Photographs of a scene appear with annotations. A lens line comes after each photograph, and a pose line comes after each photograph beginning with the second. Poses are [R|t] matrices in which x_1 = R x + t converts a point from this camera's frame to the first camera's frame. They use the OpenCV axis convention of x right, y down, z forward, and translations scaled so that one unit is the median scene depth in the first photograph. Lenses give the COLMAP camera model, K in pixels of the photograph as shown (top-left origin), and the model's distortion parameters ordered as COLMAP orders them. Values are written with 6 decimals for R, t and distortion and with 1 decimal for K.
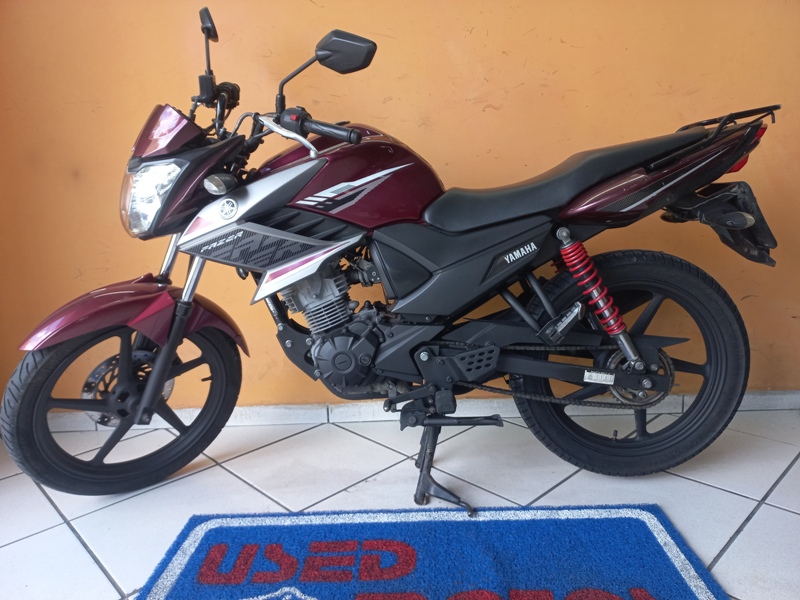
lens RADIAL K [[573.9, 0, 400.6], [0, 573.9, 299.6], [0, 0, 1]] dist [0.035423, -0.035157]
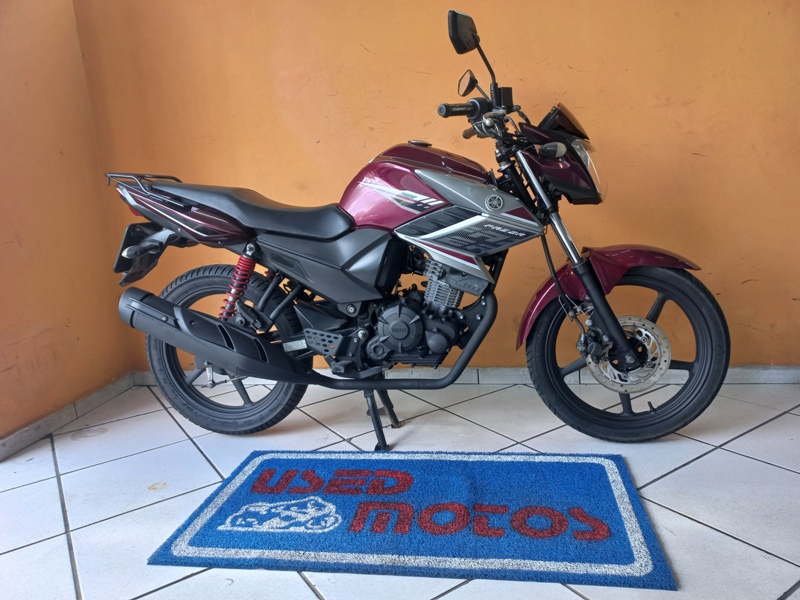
lens RADIAL K [[573.9, 0, 401.4], [0, 573.9, 302.3], [0, 0, 1]] dist [0.035423, -0.035157]
pose [[0.988010, -0.003306, -0.154356, 0.183736], [0.004522, 0.999961, 0.007526, 0.029466], [0.154325, -0.008133, 0.987987, -0.249824]]
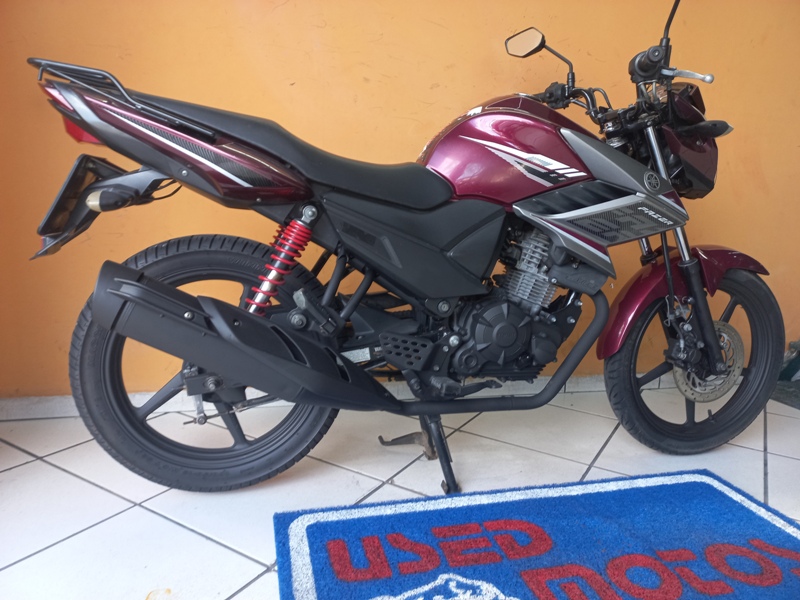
lens RADIAL K [[573.9, 0, 395.4], [0, 573.9, 305.5], [0, 0, 1]] dist [0.035423, -0.035157]
pose [[0.958479, 0.020764, 0.284407, -0.461362], [-0.020953, 0.999778, -0.002381, 0.055512], [-0.284393, -0.003677, 0.958701, 0.106444]]
